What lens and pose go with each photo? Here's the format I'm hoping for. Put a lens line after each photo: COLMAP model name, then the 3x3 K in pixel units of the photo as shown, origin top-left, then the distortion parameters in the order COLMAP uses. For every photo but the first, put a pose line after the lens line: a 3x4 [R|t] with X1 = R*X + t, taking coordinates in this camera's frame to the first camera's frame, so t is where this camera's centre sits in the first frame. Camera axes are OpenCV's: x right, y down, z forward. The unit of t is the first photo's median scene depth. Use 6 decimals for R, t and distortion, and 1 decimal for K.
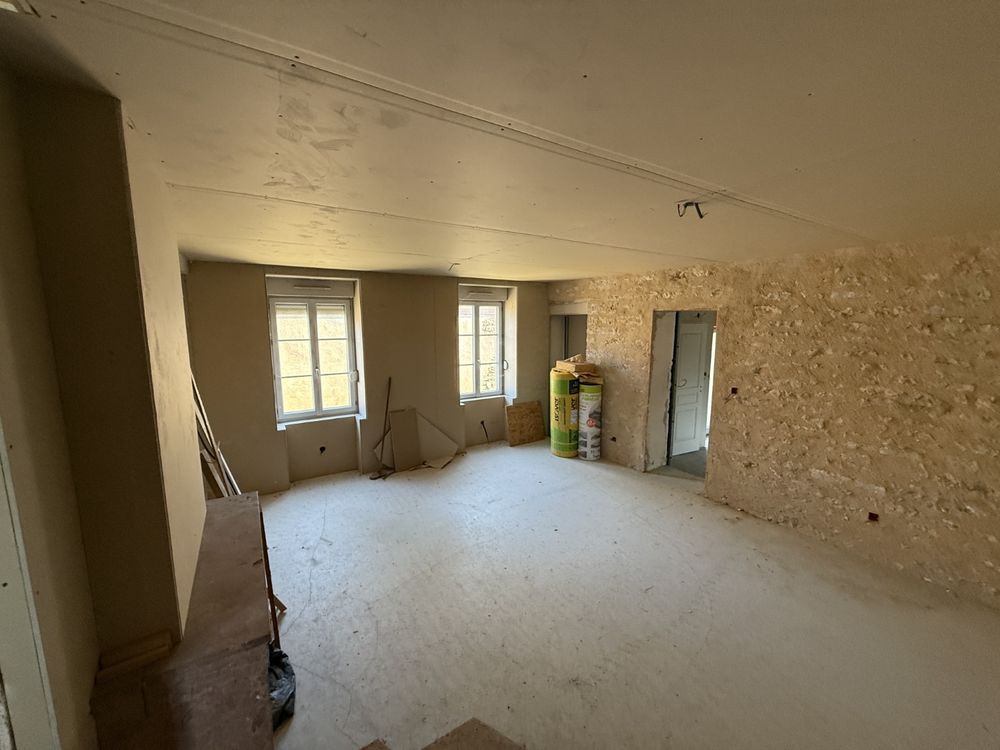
lens RADIAL K [[399.7, 0, 497.4], [0, 399.7, 375.1], [0, 0, 1]] dist [-0.000867, 0.000925]
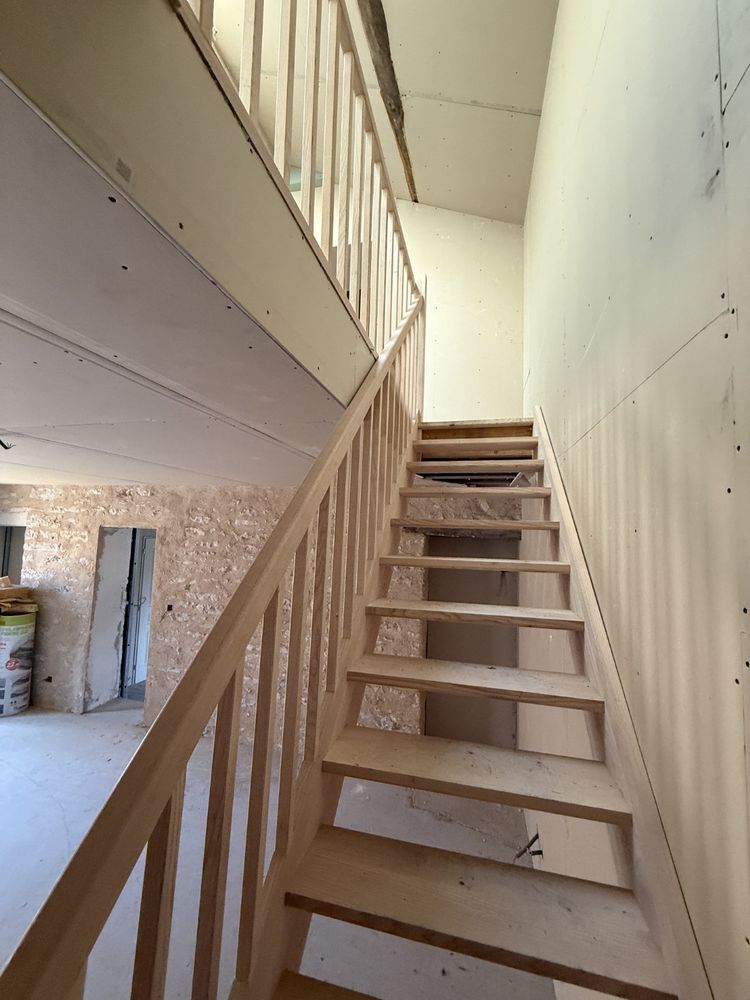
lens RADIAL K [[399.7, 0, 373.6], [0, 399.7, 498.1], [0, 0, 1]] dist [-0.000867, 0.000925]
pose [[0.722391, 0.079623, 0.686885, 0.196535], [0.064147, 0.981348, -0.181220, -0.014889], [-0.688503, 0.174974, 0.703809, -0.112229]]
